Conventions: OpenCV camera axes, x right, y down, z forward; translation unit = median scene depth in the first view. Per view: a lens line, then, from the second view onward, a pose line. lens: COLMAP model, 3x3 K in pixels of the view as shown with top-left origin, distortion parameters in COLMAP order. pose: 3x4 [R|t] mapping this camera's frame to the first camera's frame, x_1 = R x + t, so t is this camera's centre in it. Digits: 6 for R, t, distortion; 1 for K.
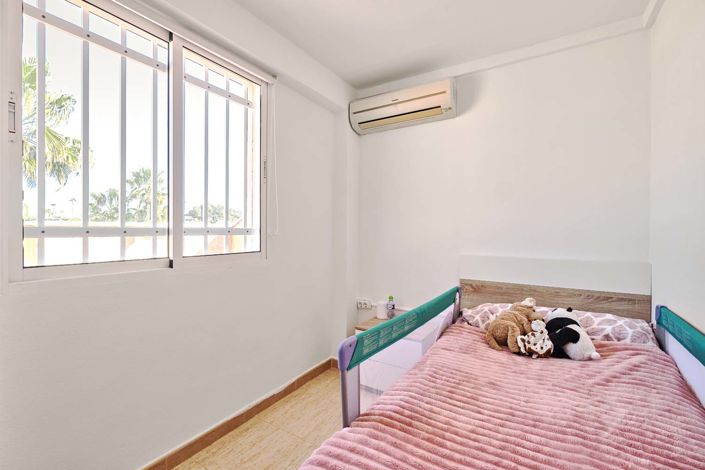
lens RADIAL K [[313.8, 0, 352.5], [0, 313.8, 235.0], [0, 0, 1]] dist [-0.002678, -0.000369]
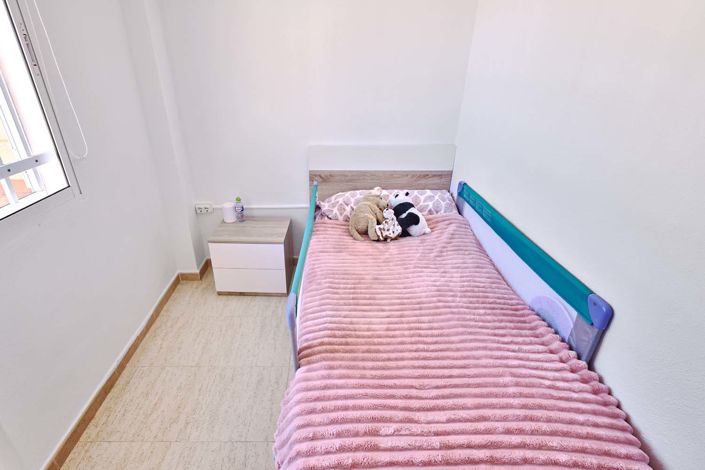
lens RADIAL K [[341.6, 0, 321.8], [0, 341.6, 233.7], [0, 0, 1]] dist [0.002418, 0.000314]
pose [[0.844918, -0.245501, 0.475229, -0.266164], [0.012697, 0.897406, 0.441022, -0.225771], [-0.534744, -0.366594, 0.761352, 0.130042]]
